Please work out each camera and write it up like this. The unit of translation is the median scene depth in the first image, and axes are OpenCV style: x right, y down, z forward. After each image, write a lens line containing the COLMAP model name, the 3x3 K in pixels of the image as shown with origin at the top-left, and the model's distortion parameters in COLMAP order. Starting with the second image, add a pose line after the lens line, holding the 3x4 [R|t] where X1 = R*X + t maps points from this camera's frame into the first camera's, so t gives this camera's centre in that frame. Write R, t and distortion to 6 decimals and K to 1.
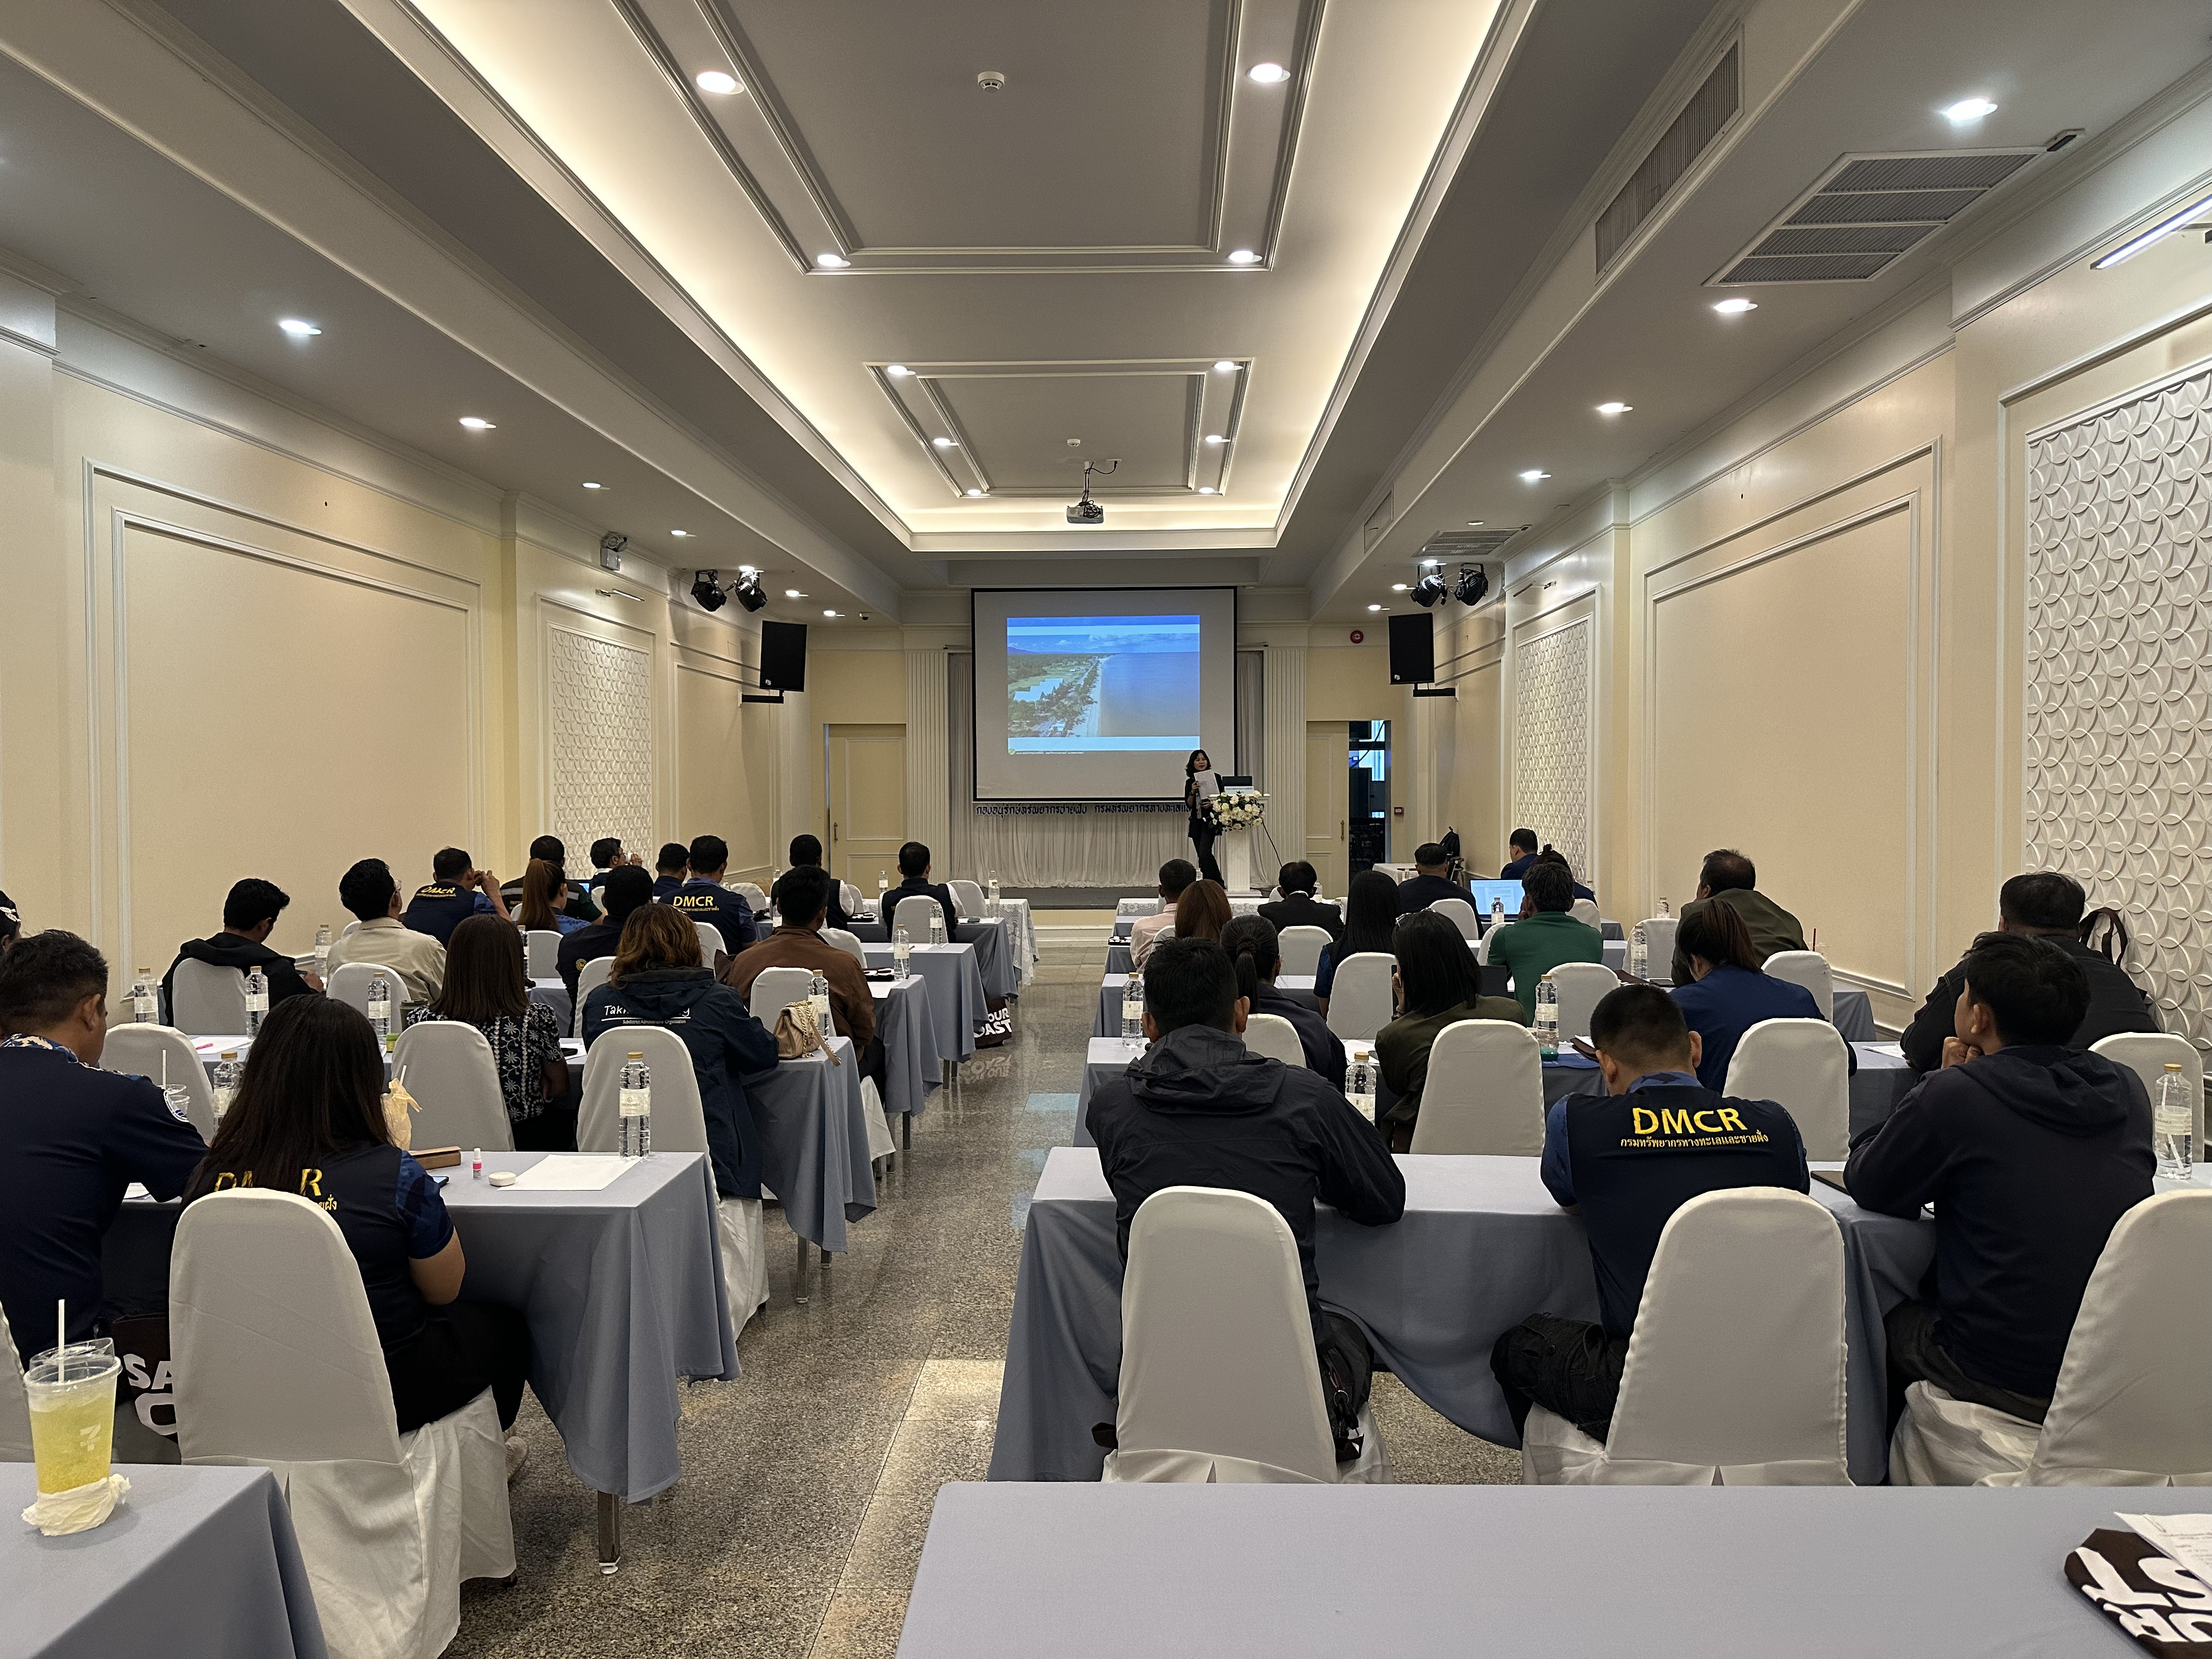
lens RADIAL K [[1557.0, 0, 1106.0], [0, 1557.0, 829.5], [0, 0, 1]] dist [0.112096, -0.126198]
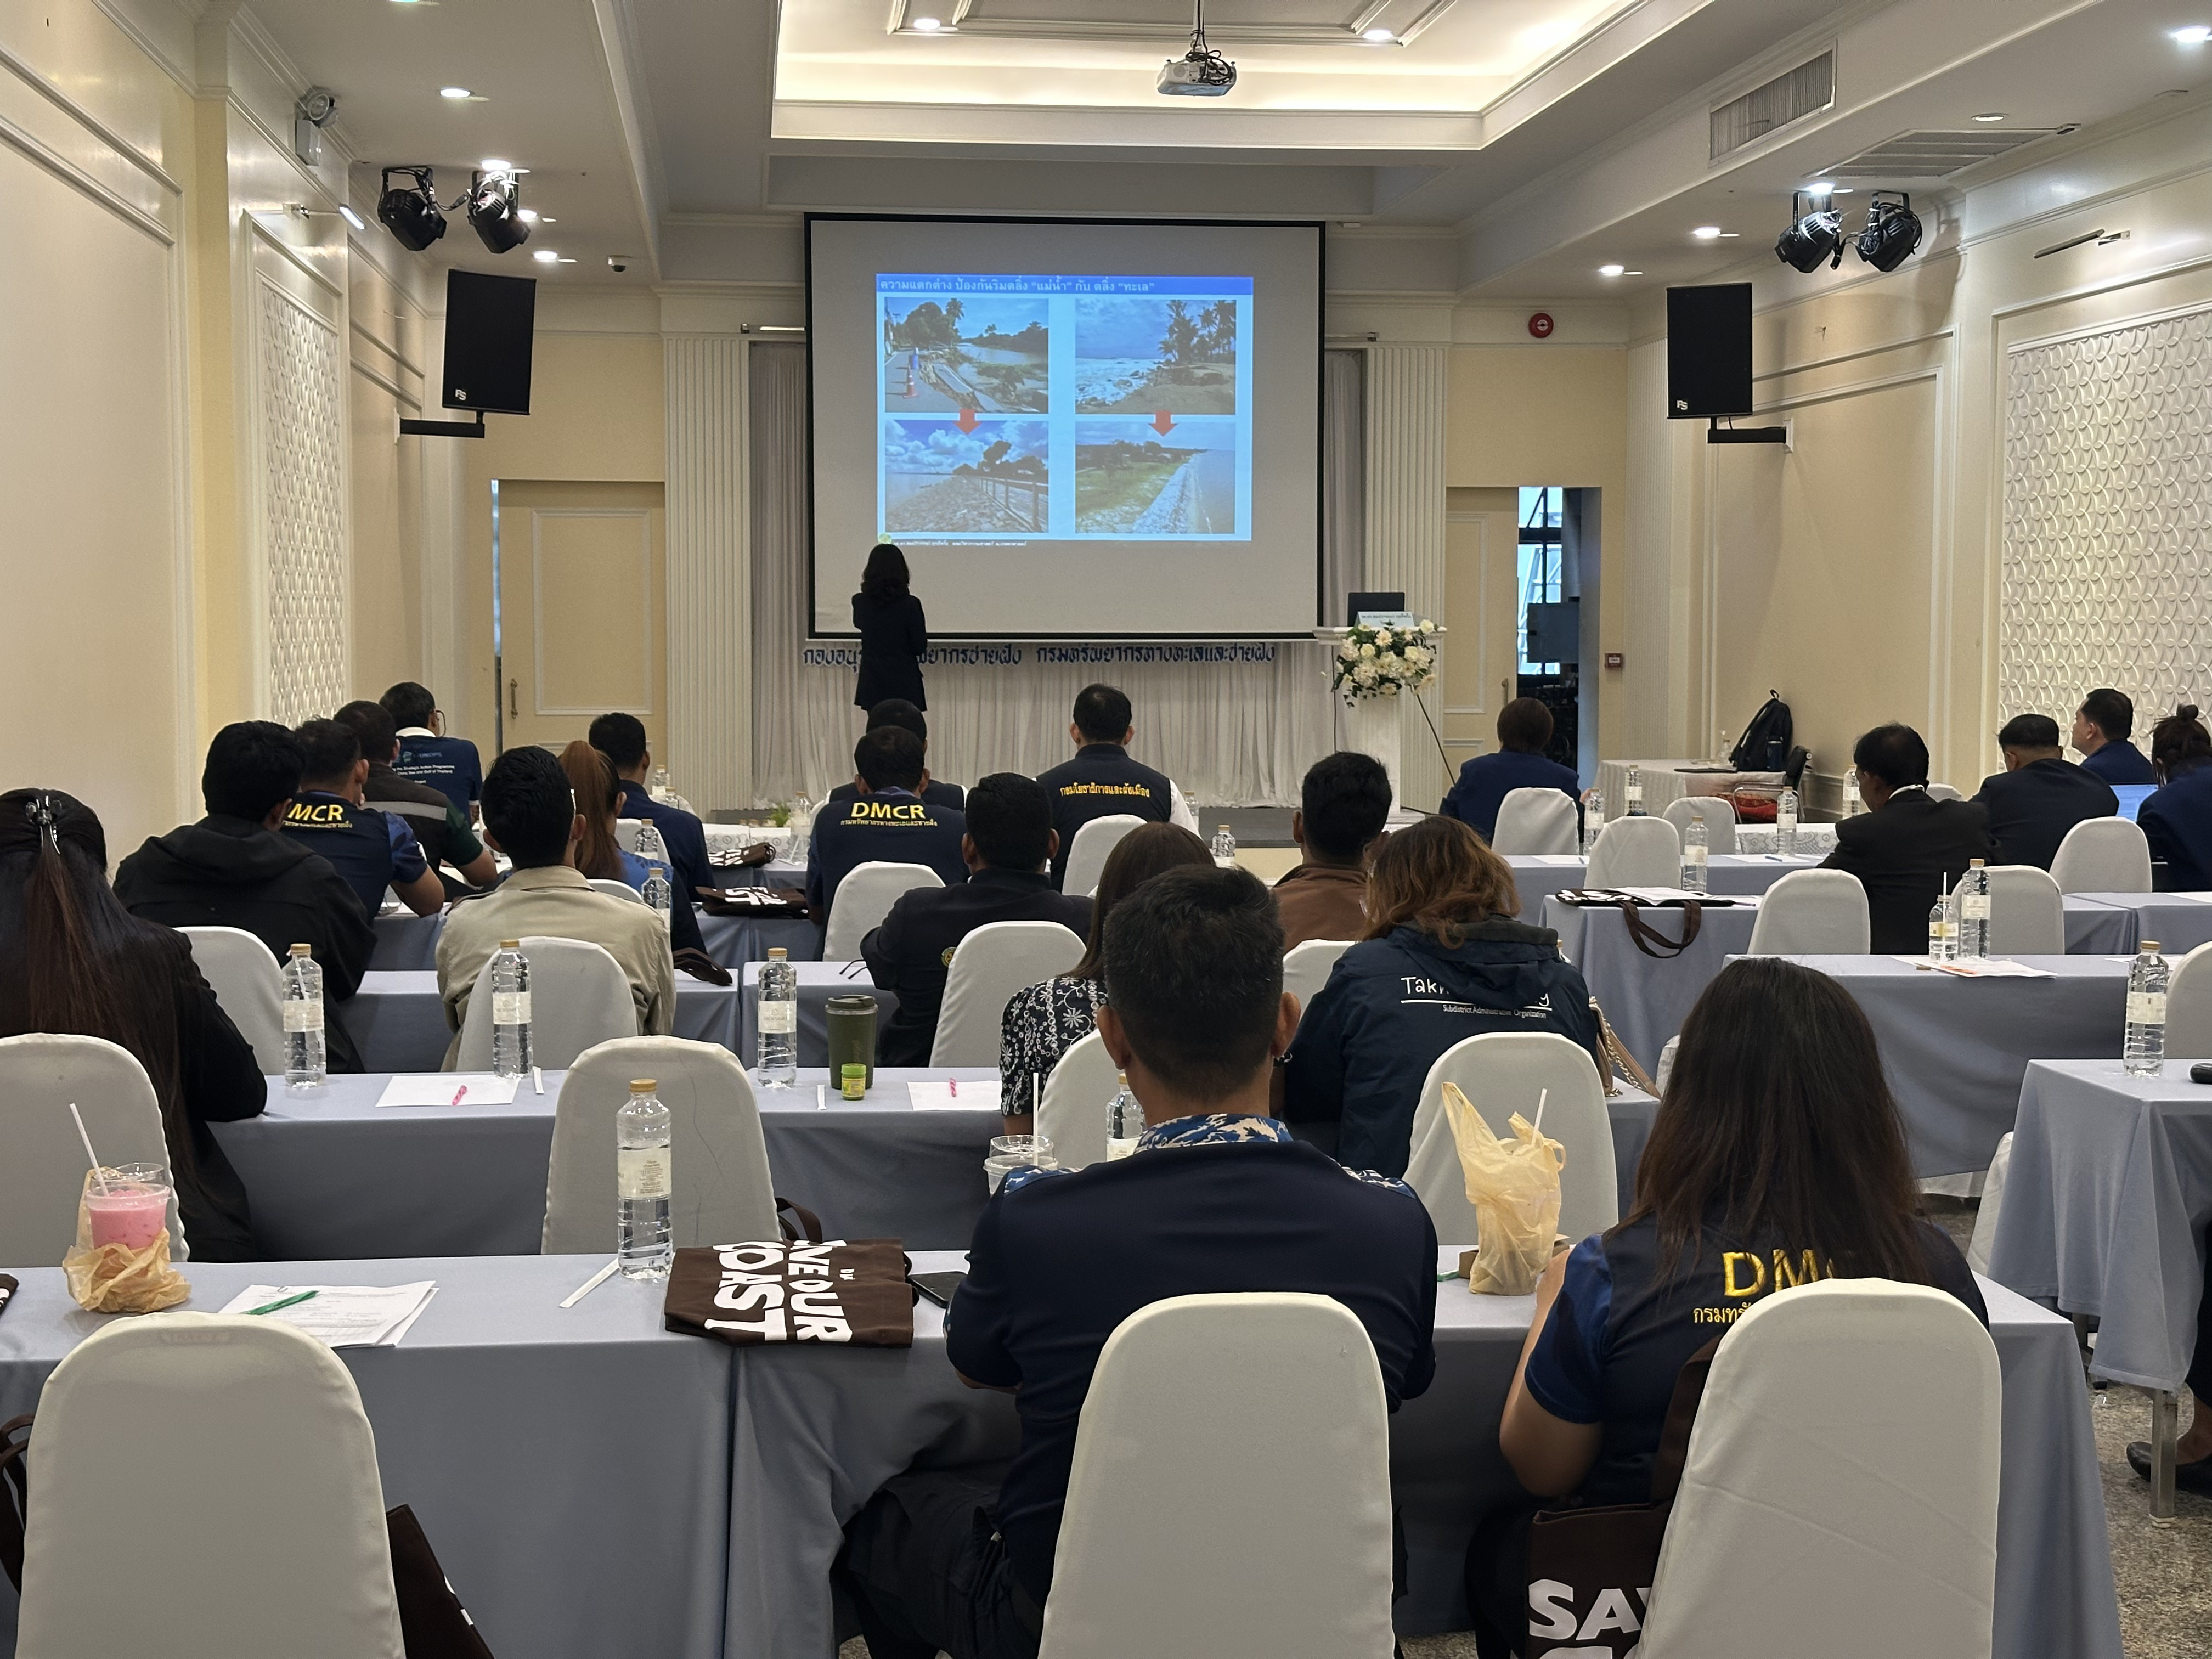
lens RADIAL K [[3121.7, 0, 1106.0], [0, 3121.7, 829.5], [0, 0, 1]] dist [0.071195, 0.027461]
pose [[0.988895, -0.004202, 0.148554, -0.162297], [-0.001953, 0.999146, 0.041263, 0.002007], [-0.148600, -0.041095, 0.988043, -0.016546]]
